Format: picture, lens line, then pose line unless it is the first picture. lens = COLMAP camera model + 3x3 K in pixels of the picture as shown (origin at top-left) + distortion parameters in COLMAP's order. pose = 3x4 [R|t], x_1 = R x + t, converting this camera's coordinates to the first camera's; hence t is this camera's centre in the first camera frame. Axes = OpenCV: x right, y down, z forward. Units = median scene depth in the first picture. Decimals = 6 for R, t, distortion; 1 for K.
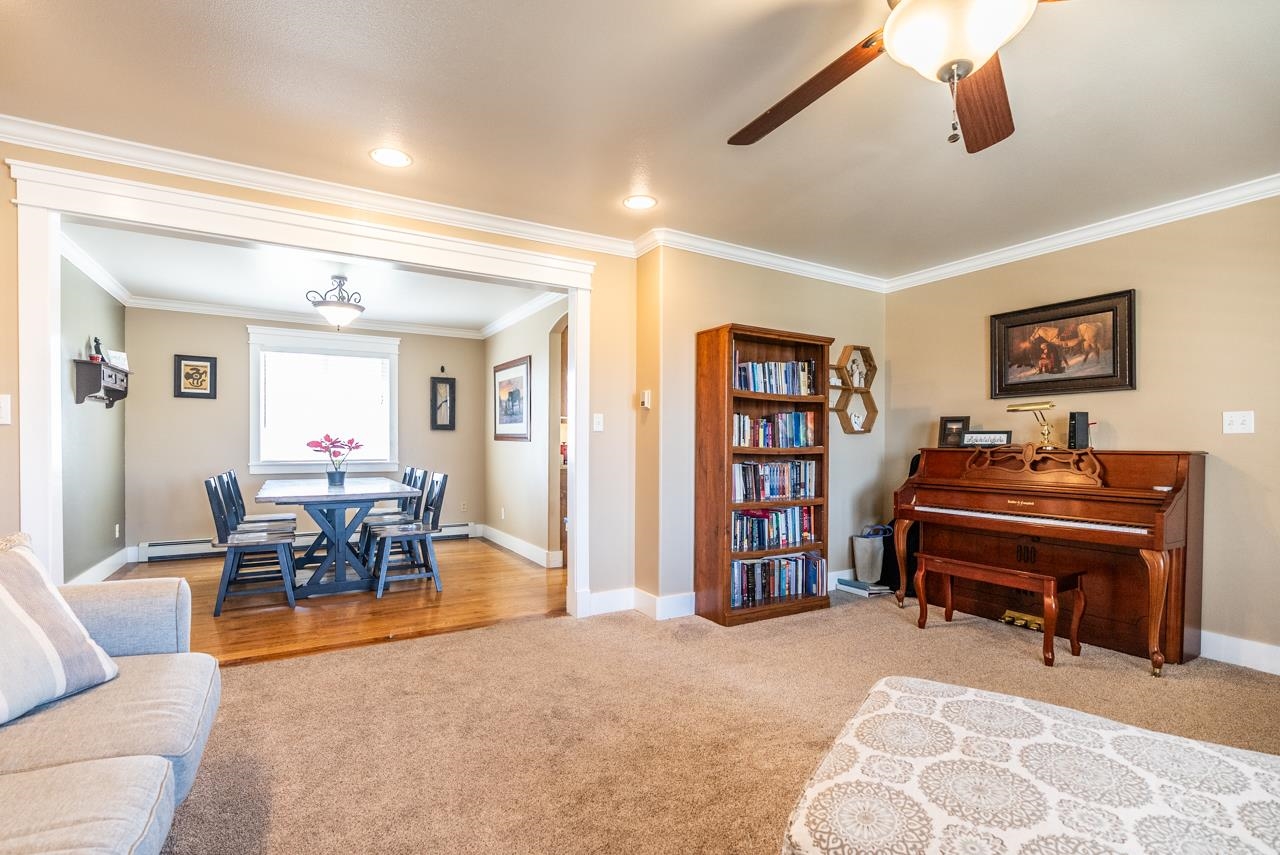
lens RADIAL K [[587.7, 0, 640.3], [0, 587.7, 452.3], [0, 0, 1]] dist [-0.002333, 0.000061]
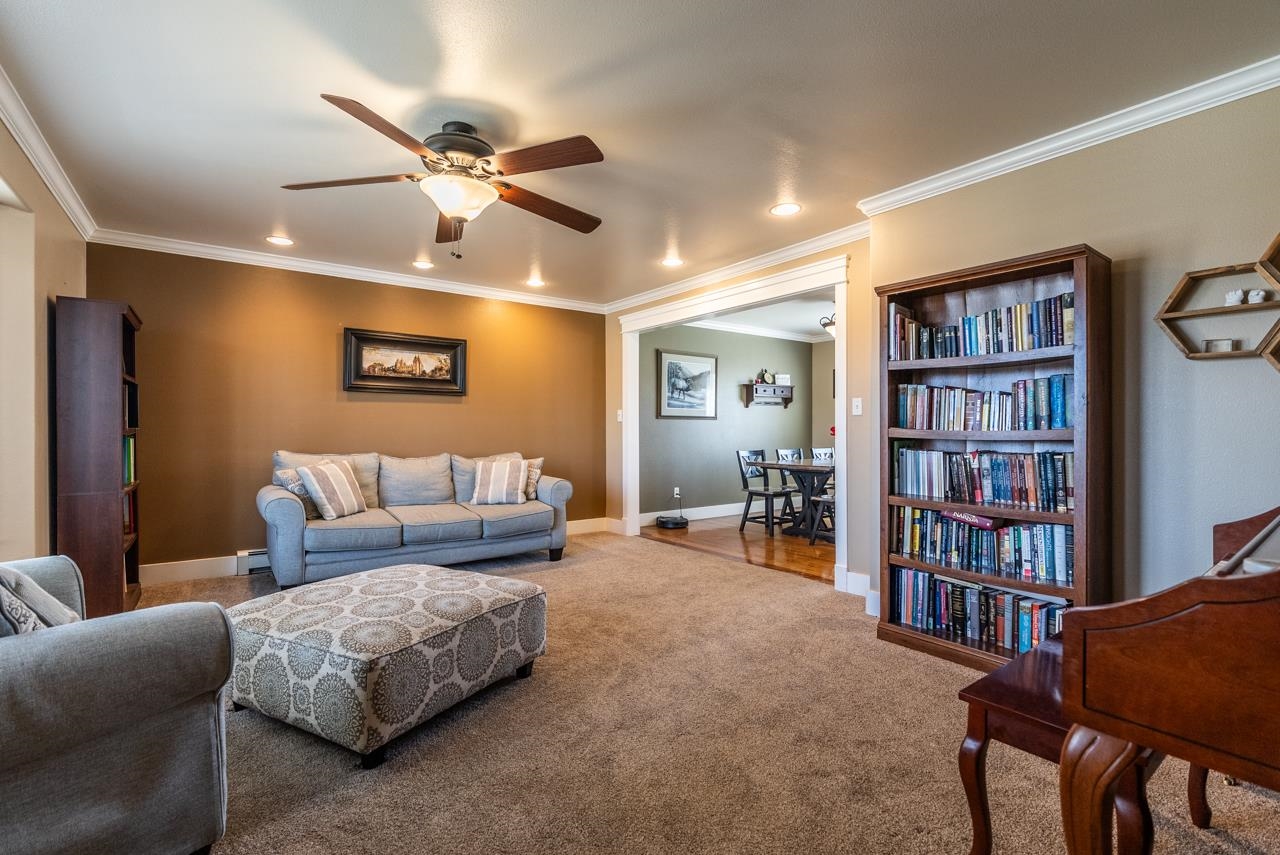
lens RADIAL K [[574.7, 0, 638.3], [0, 574.7, 433.5], [0, 0, 1]] dist [-0.004986, 0.000483]
pose [[0.104498, 0.002306, -0.994522, 0.862311], [-0.011356, 0.999935, 0.001126, -0.000582], [0.994460, 0.011176, 0.104518, 0.506044]]
